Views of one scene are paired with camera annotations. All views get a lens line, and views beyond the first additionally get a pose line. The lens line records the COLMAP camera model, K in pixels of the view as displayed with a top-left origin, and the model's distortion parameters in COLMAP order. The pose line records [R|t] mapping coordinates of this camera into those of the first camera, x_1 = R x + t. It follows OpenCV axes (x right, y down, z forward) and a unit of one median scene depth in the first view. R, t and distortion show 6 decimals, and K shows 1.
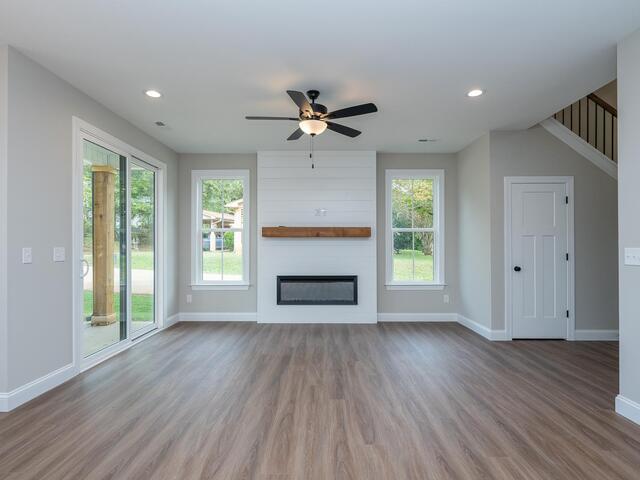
lens RADIAL K [[343.3, 0, 320.9], [0, 343.3, 243.9], [0, 0, 1]] dist [-0.005055, 0.001849]
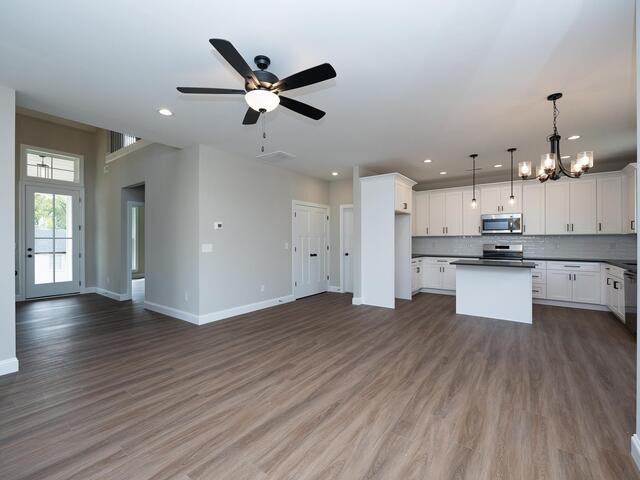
lens RADIAL K [[287.8, 0, 317.8], [0, 287.8, 243.0], [0, 0, 1]] dist [0.000404, -0.000770]
pose [[-0.807771, -0.005486, 0.589471, -0.377563], [-0.003183, 0.999983, 0.004945, -0.003848], [-0.589488, 0.002118, -0.807774, 1.039601]]
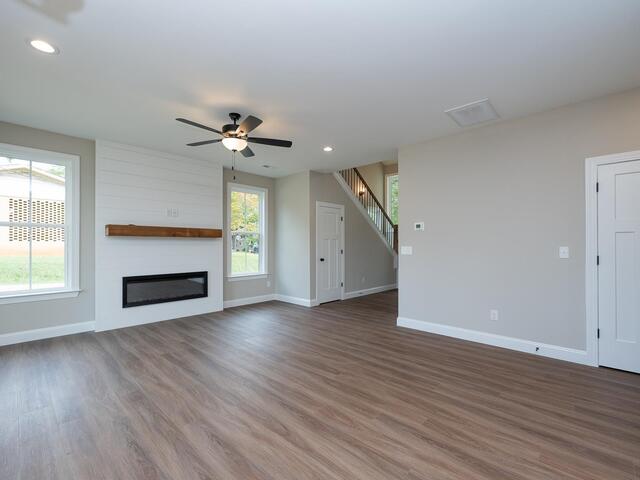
lens RADIAL K [[287.8, 0, 325.1], [0, 287.8, 241.7], [0, 0, 1]] dist [0.000404, -0.000770]
pose [[0.675836, 0.009395, 0.736992, -0.380248], [-0.004886, 0.999954, -0.008267, 0.000380], [-0.737035, 0.001986, 0.675851, 0.075030]]
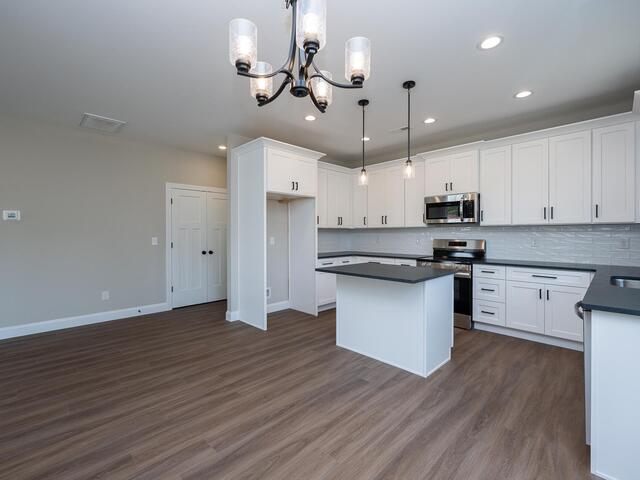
lens RADIAL K [[287.8, 0, 314.6], [0, 287.8, 245.9], [0, 0, 1]] dist [0.000404, -0.000770]
pose [[-0.703745, -0.027158, 0.709933, -0.615310], [-0.003078, 0.999376, 0.035179, -0.005582], [-0.710446, 0.022572, -0.703390, 0.418421]]
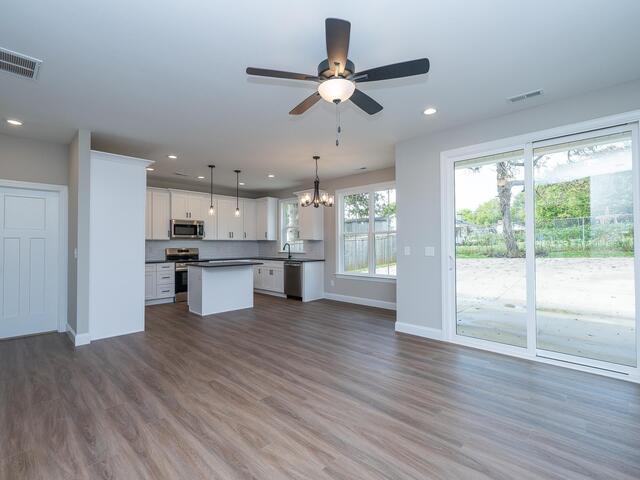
lens RADIAL K [[310.0, 0, 322.0], [0, 310.0, 235.2], [0, 0, 1]] dist [-0.004416, 0.002149]
pose [[-0.692149, -0.019216, -0.721498, 0.349533], [0.009017, 0.999337, -0.035267, 0.001258], [0.721698, -0.030916, -0.691517, 1.017627]]
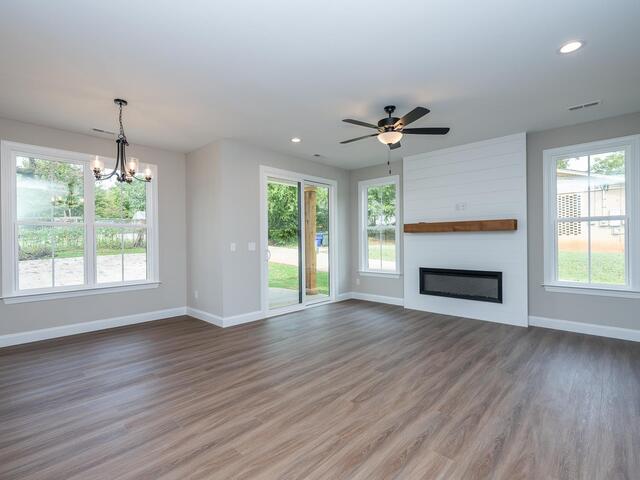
lens RADIAL K [[310.0, 0, 314.9], [0, 310.0, 248.5], [0, 0, 1]] dist [-0.004416, 0.002149]
pose [[0.725550, 0.010685, -0.688086, 0.357657], [0.013682, 0.999458, 0.029948, -0.003947], [0.688033, -0.031143, 0.725011, 0.047542]]
